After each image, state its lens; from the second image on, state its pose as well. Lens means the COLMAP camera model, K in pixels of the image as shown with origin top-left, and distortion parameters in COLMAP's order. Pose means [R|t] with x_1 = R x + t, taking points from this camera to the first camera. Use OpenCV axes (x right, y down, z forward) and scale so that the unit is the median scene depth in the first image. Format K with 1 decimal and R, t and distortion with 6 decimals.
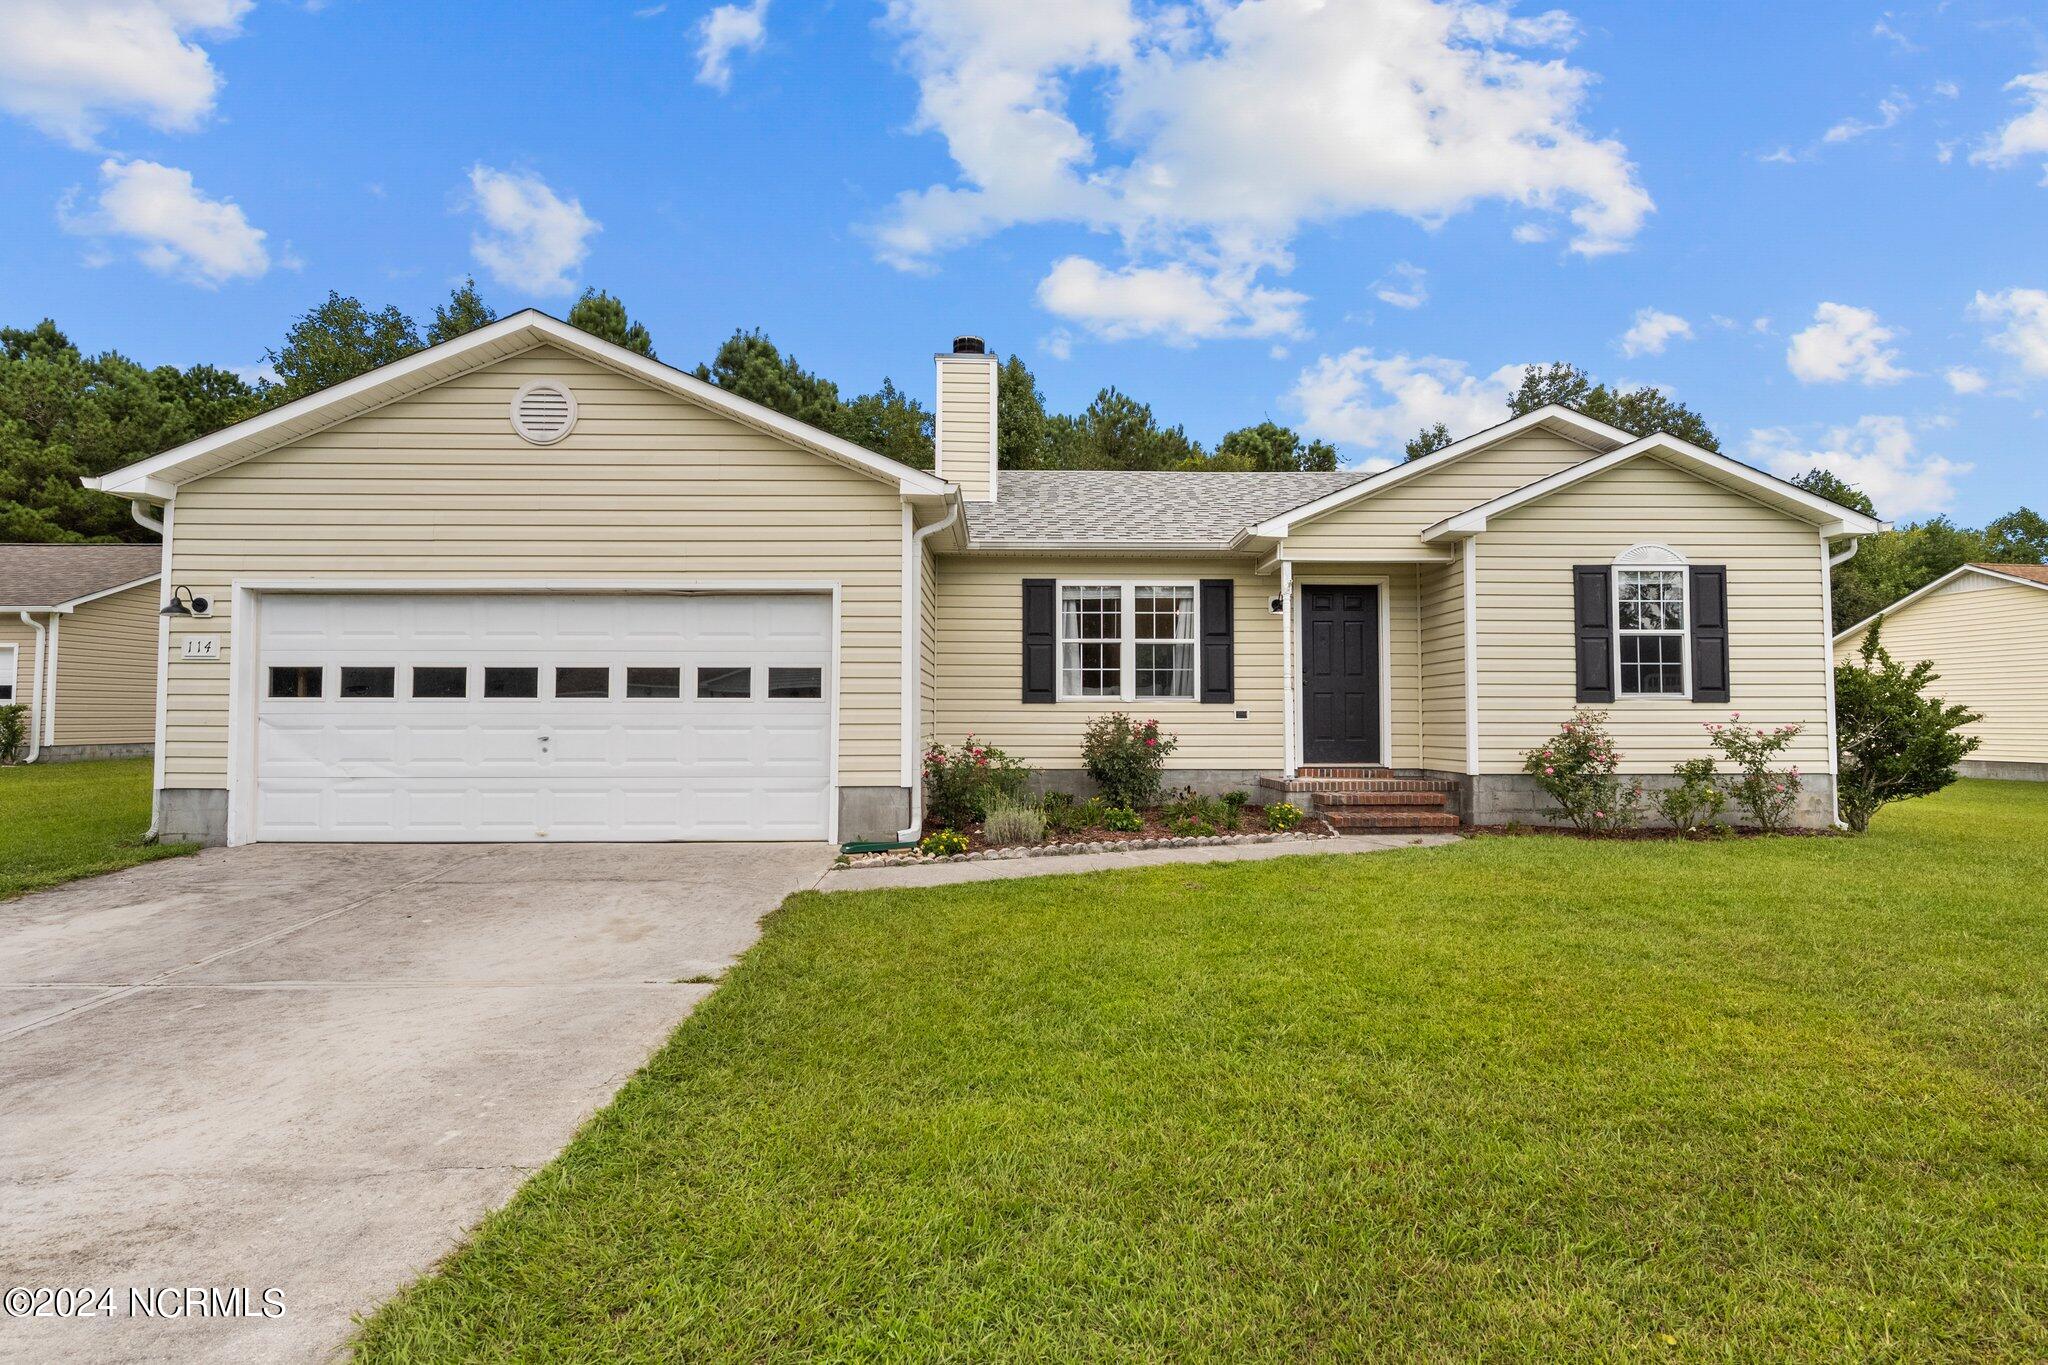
lens RADIAL K [[1010.5, 0, 1030.6], [0, 1010.5, 676.4], [0, 0, 1]] dist [-0.004864, -0.000053]
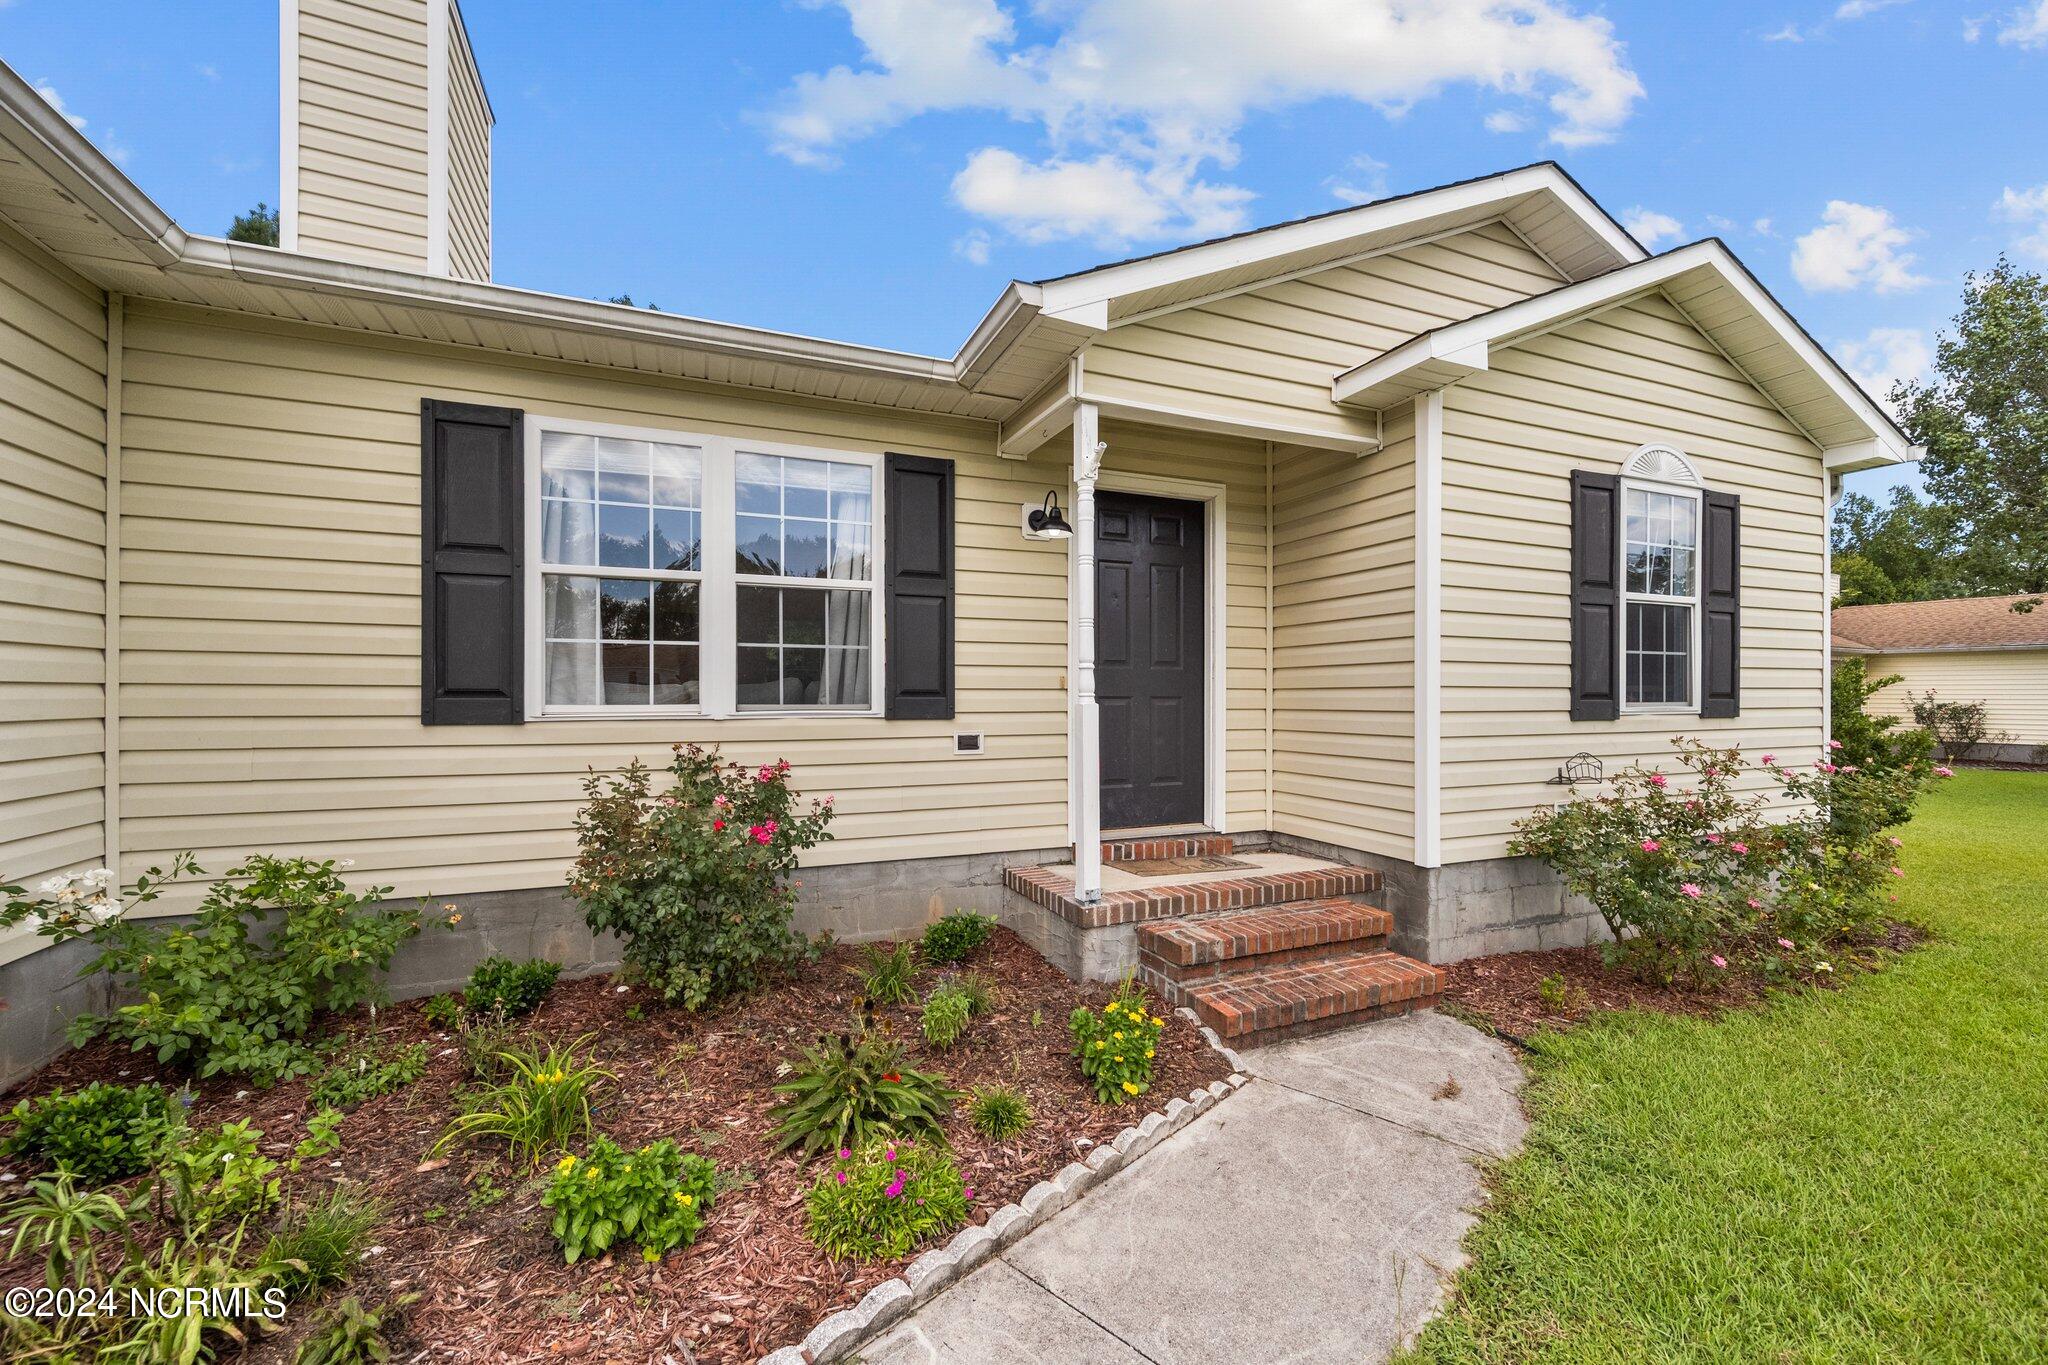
lens RADIAL K [[825.2, 0, 1028.9], [0, 825.2, 695.5], [0, 0, 1]] dist [0.004179, 0.000144]
pose [[0.929326, 0.000430, 0.369260, 0.098192], [-0.016286, 0.999074, 0.039825, -0.001218], [-0.368901, -0.043024, 0.928472, 0.683571]]
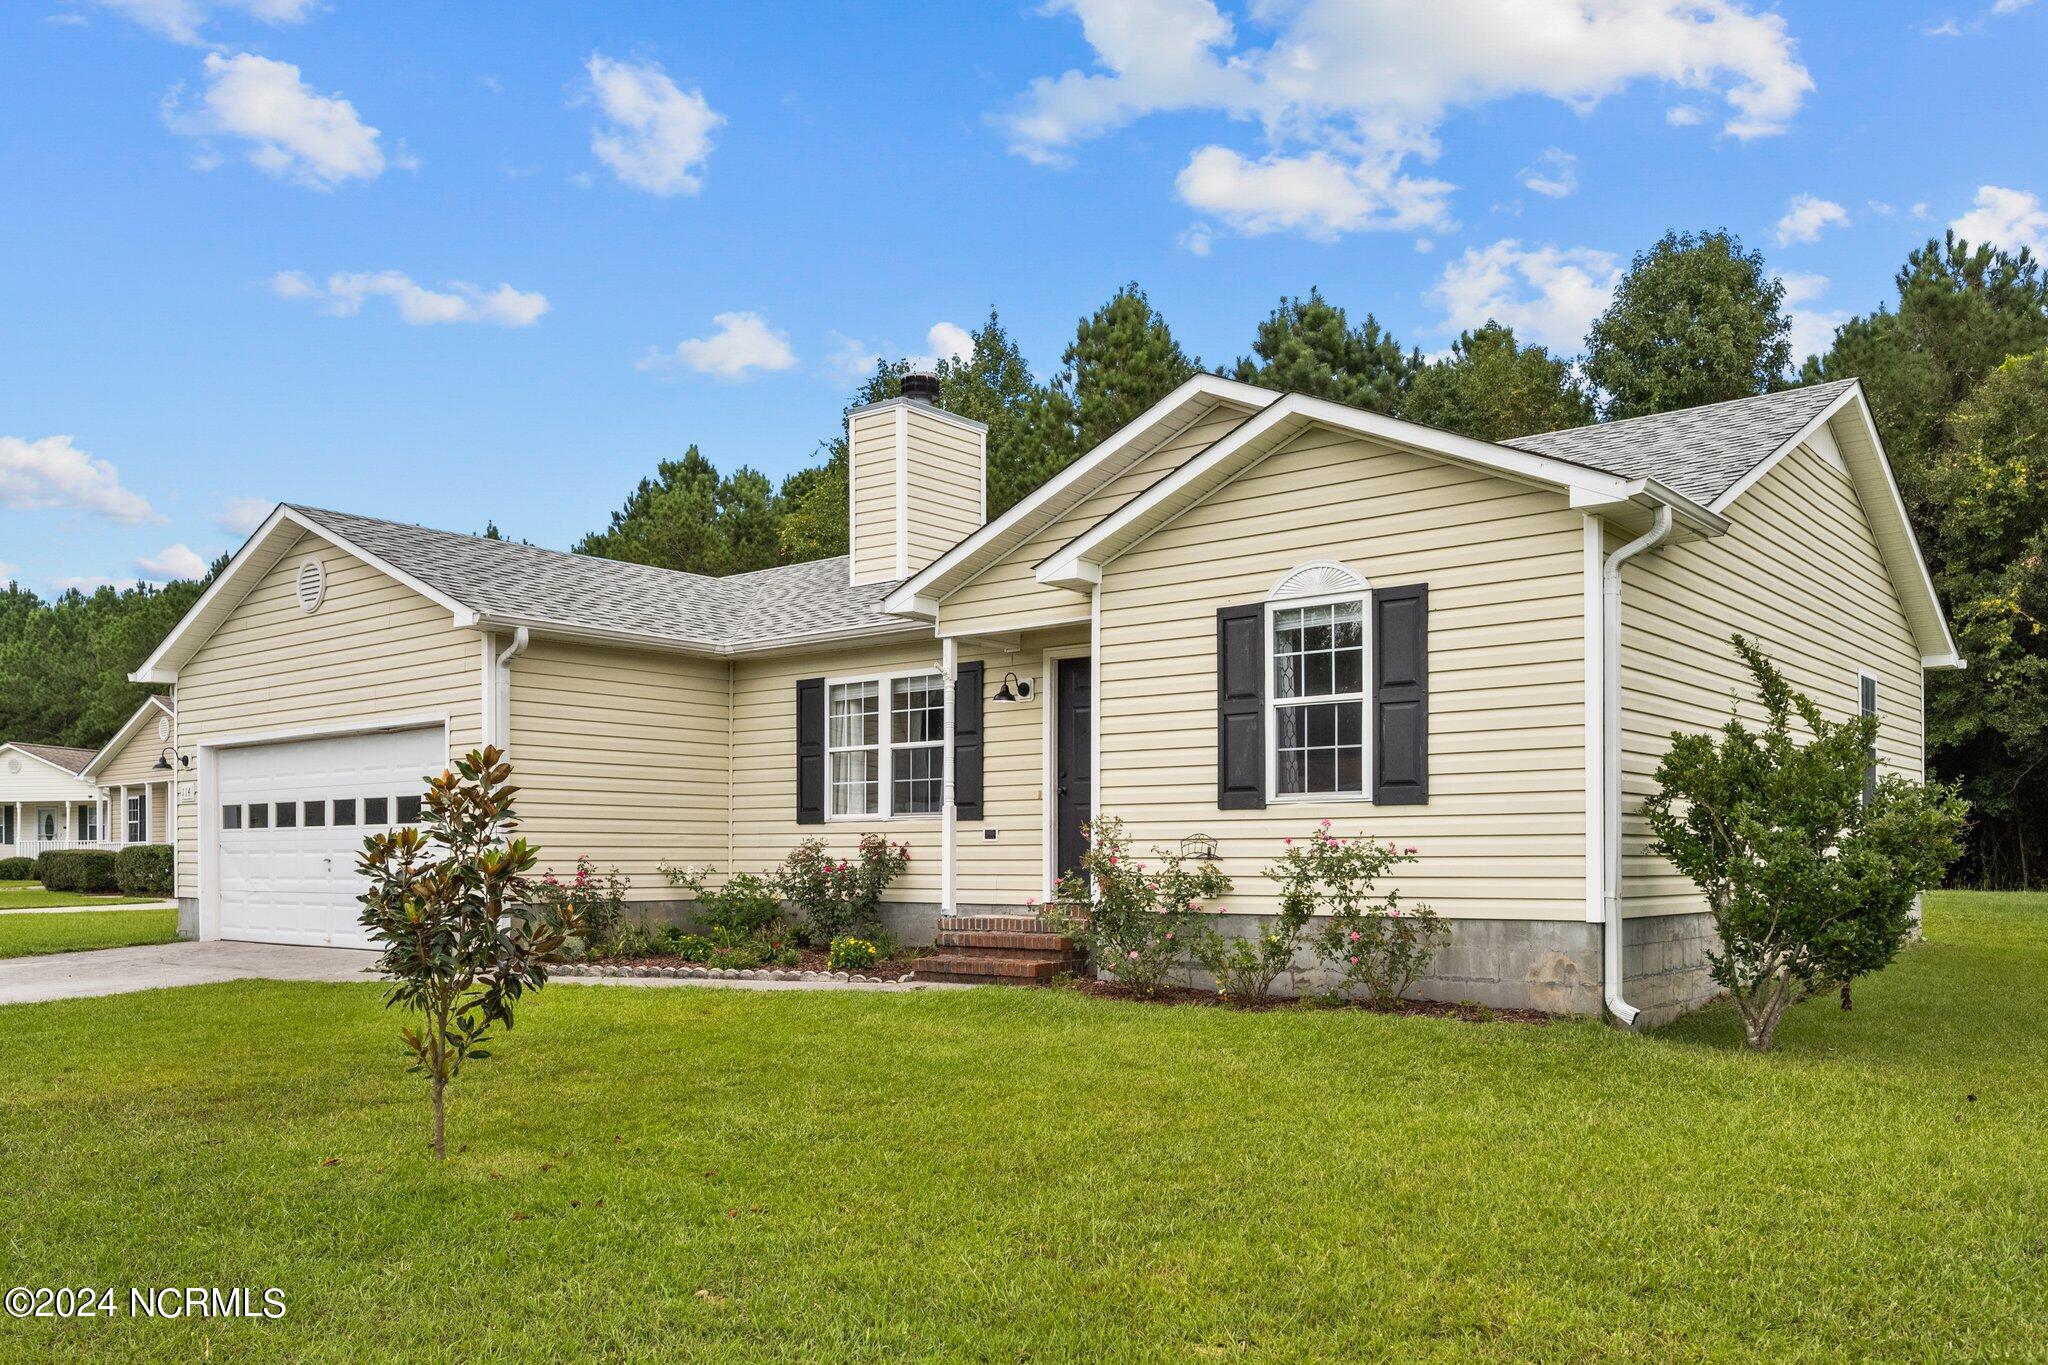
lens RADIAL K [[1611.7, 0, 1050.7], [0, 1611.7, 858.7], [0, 0, 1]] dist [-0.016646, -0.003603]
pose [[0.764797, -0.002692, -0.644266, 1.144893], [0.028561, 0.999150, 0.029728, 0.022828], [0.643638, -0.041137, 0.764224, 0.088777]]
